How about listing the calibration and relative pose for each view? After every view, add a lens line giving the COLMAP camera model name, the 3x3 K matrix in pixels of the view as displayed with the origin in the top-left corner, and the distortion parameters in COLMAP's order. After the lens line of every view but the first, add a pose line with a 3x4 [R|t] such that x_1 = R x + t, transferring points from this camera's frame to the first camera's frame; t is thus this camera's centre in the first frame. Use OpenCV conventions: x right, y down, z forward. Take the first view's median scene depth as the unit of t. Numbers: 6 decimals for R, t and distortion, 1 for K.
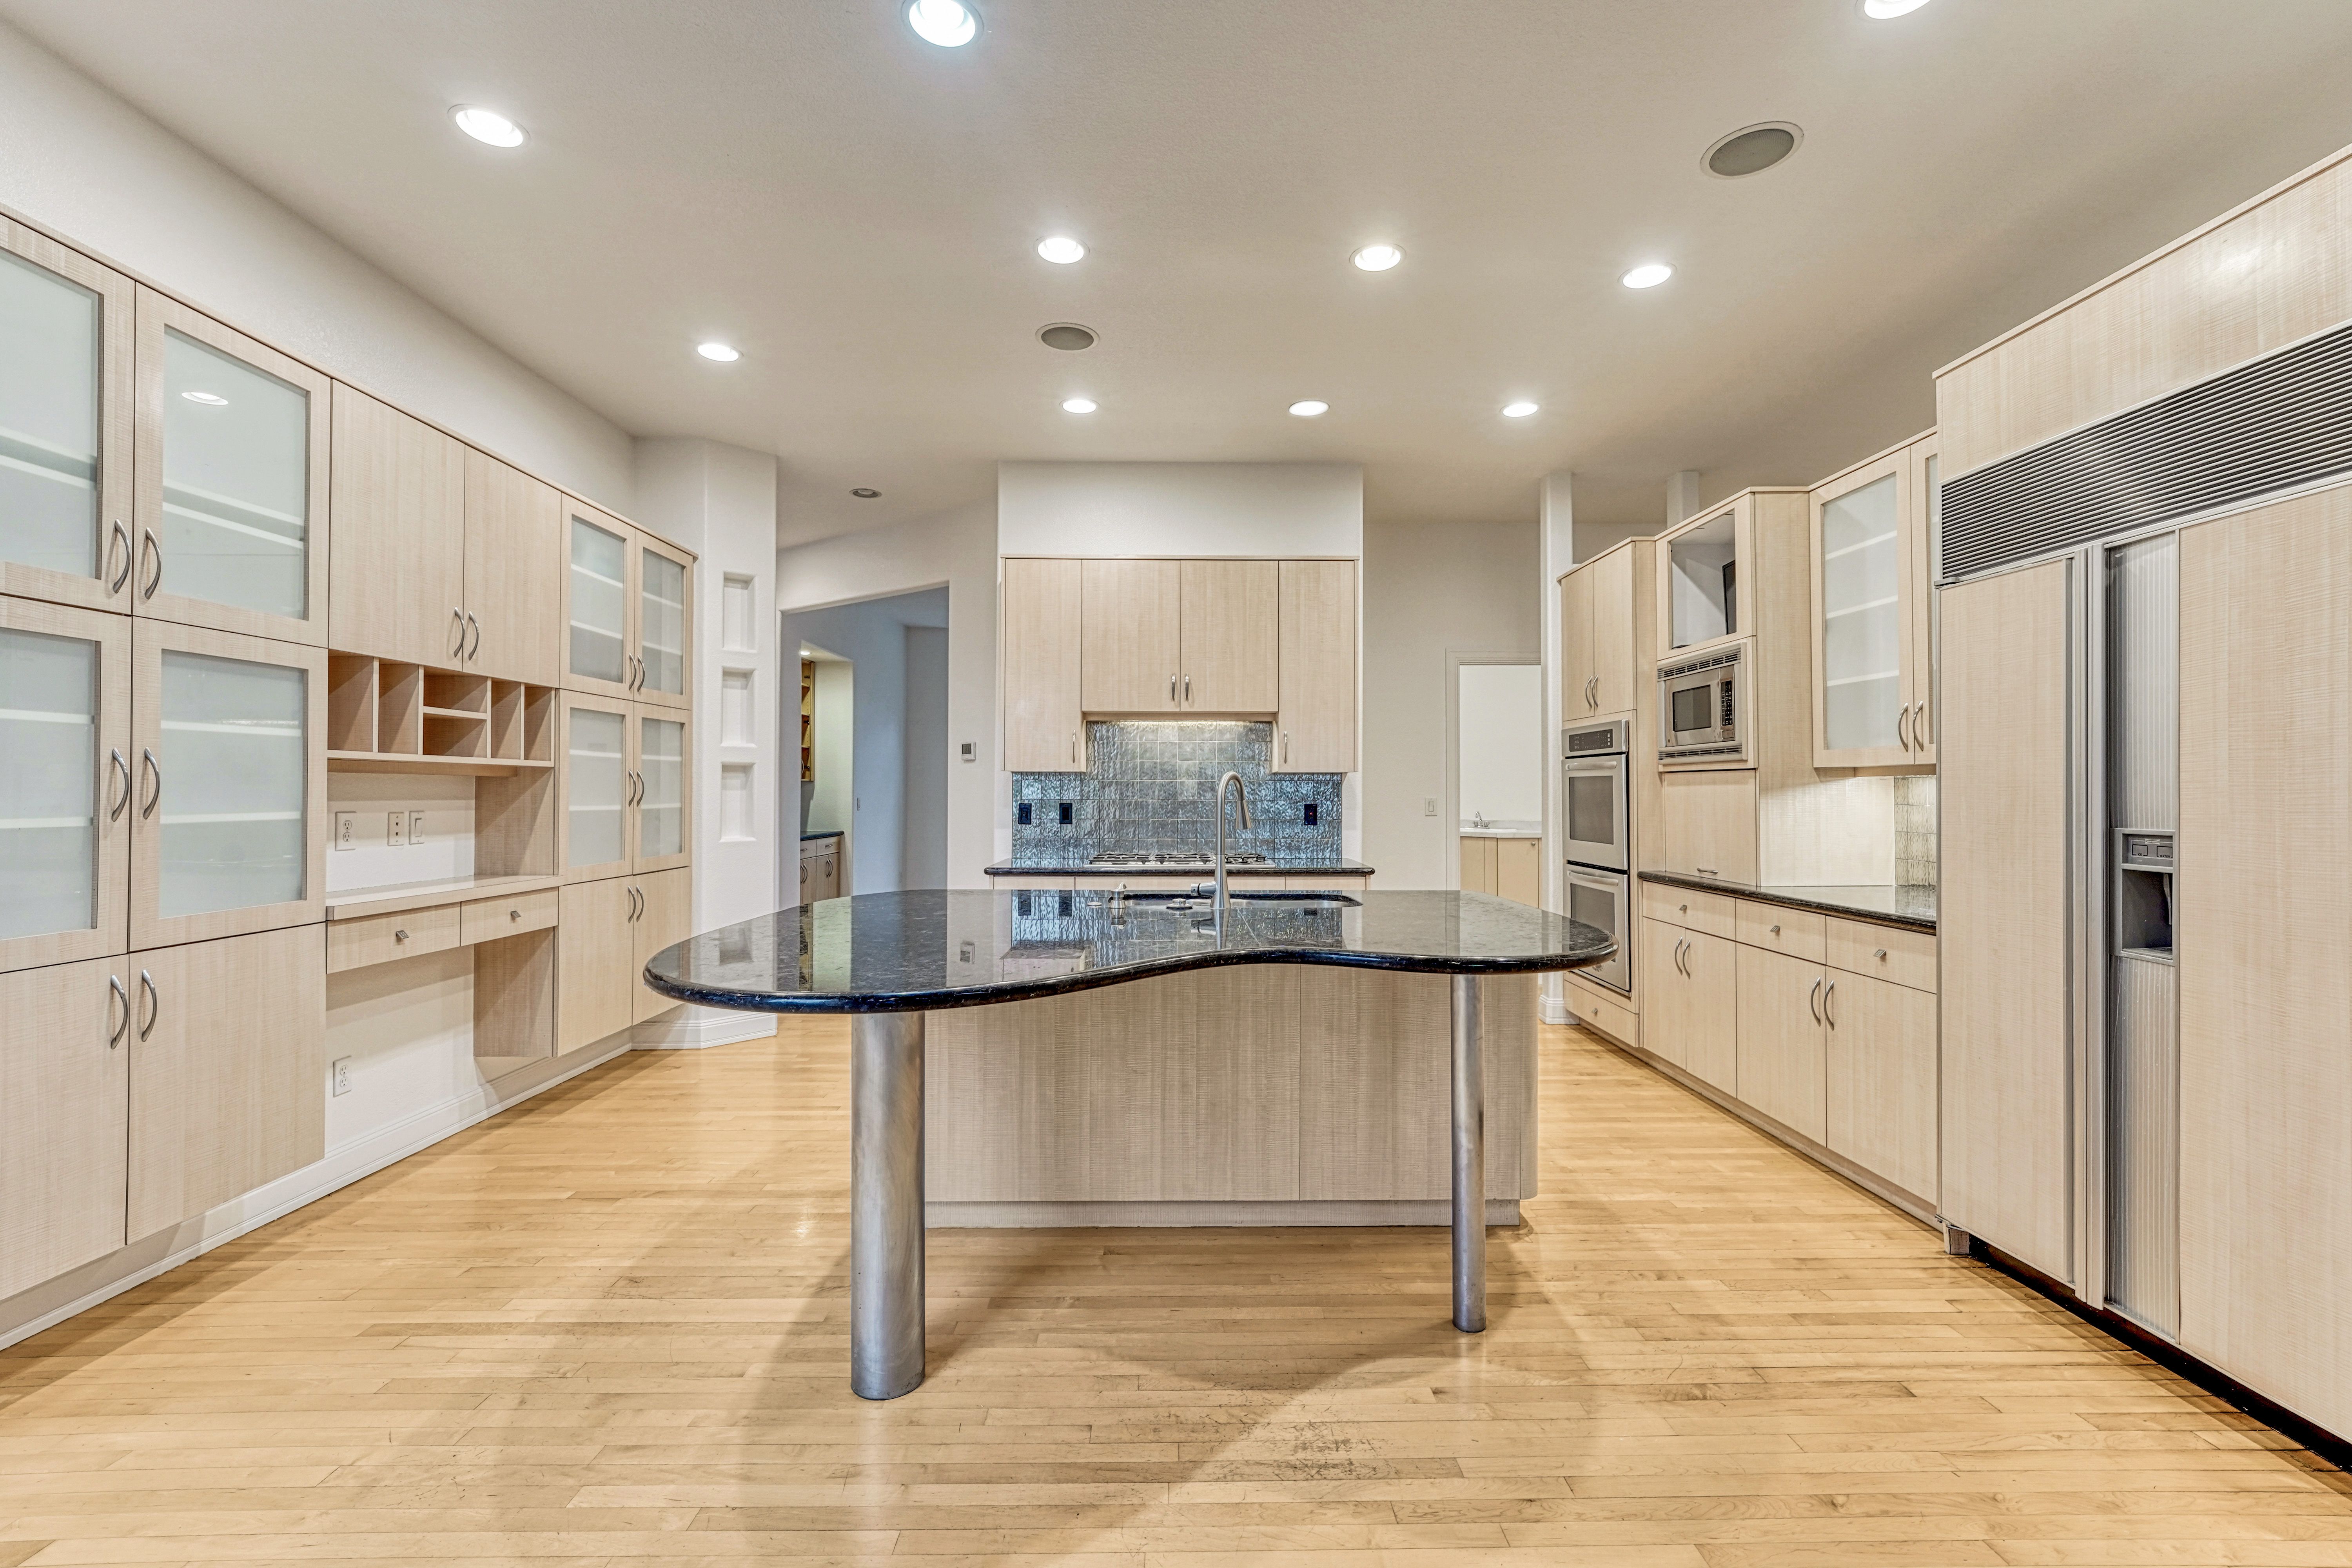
lens RADIAL K [[1005.0, 0, 1185.0], [0, 1005.0, 789.2], [0, 0, 1]] dist [-0.000202, 0.000116]
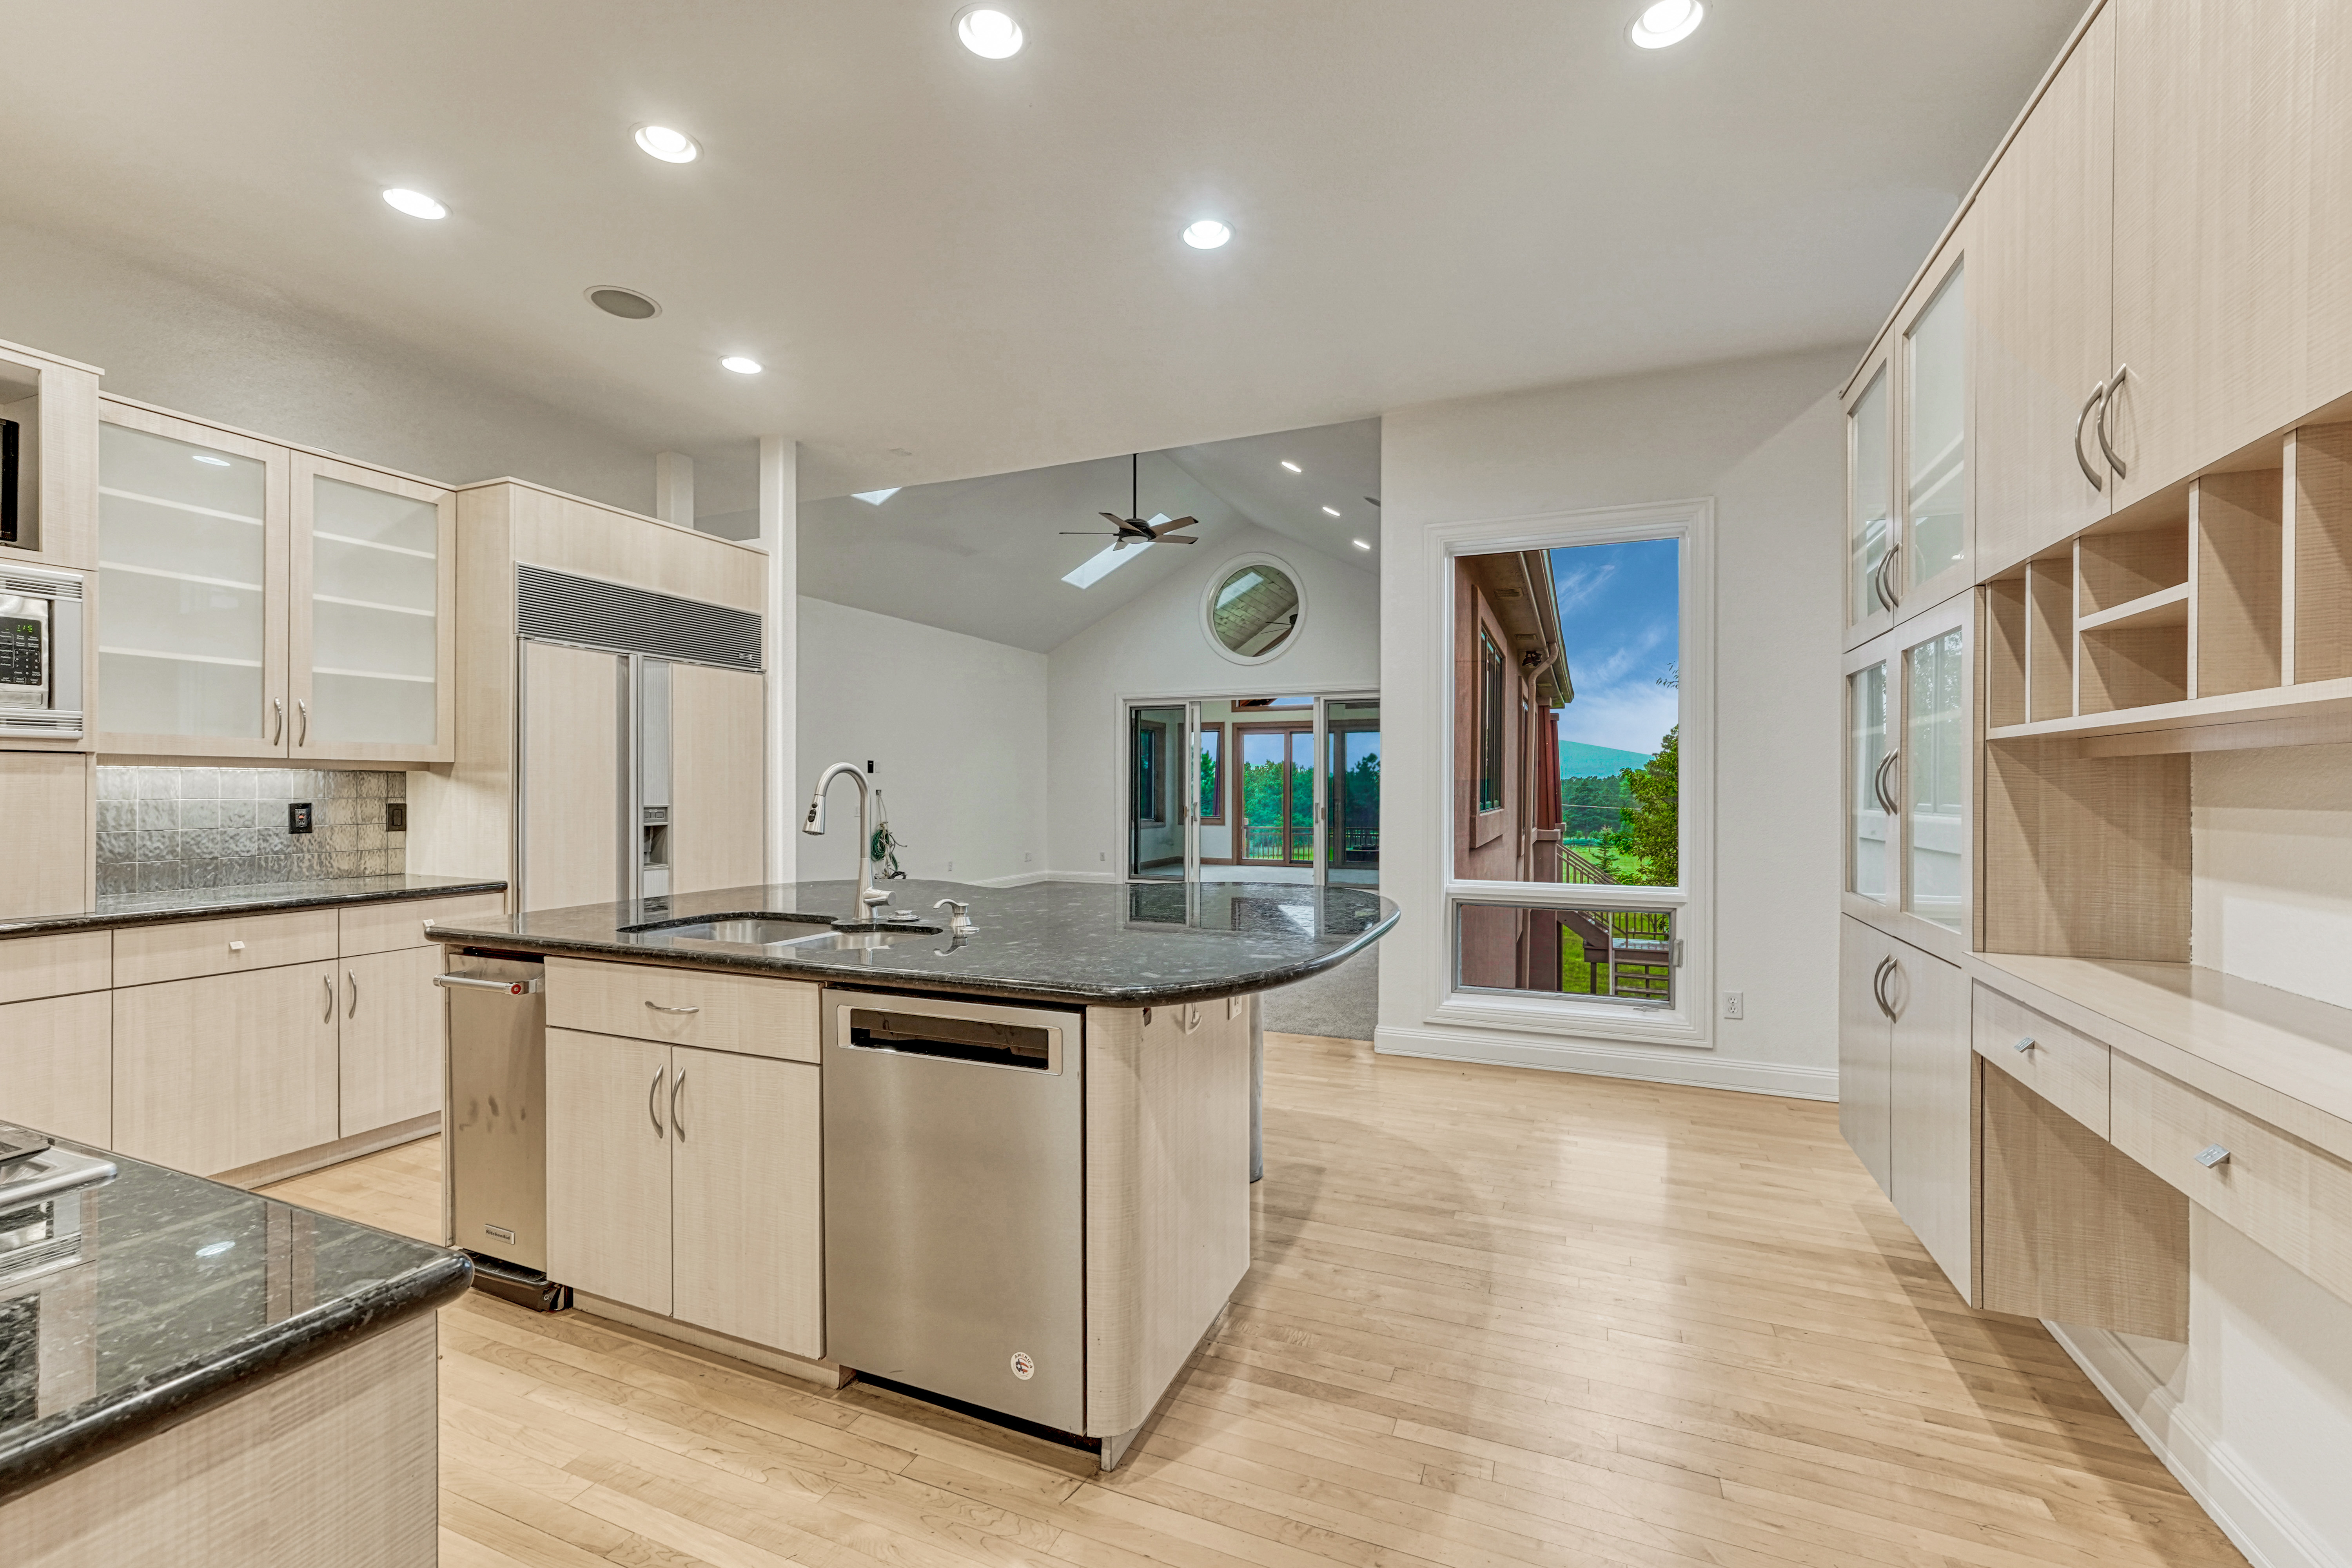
lens RADIAL K [[973.5, 0, 1179.1], [0, 973.5, 786.6], [0, 0, 1]] dist [-0.001470, -0.000322]
pose [[-0.916248, -0.001881, 0.400607, -0.670677], [-0.003493, 0.999988, -0.003293, 0.005120], [-0.400597, -0.004417, -0.916244, 2.005382]]
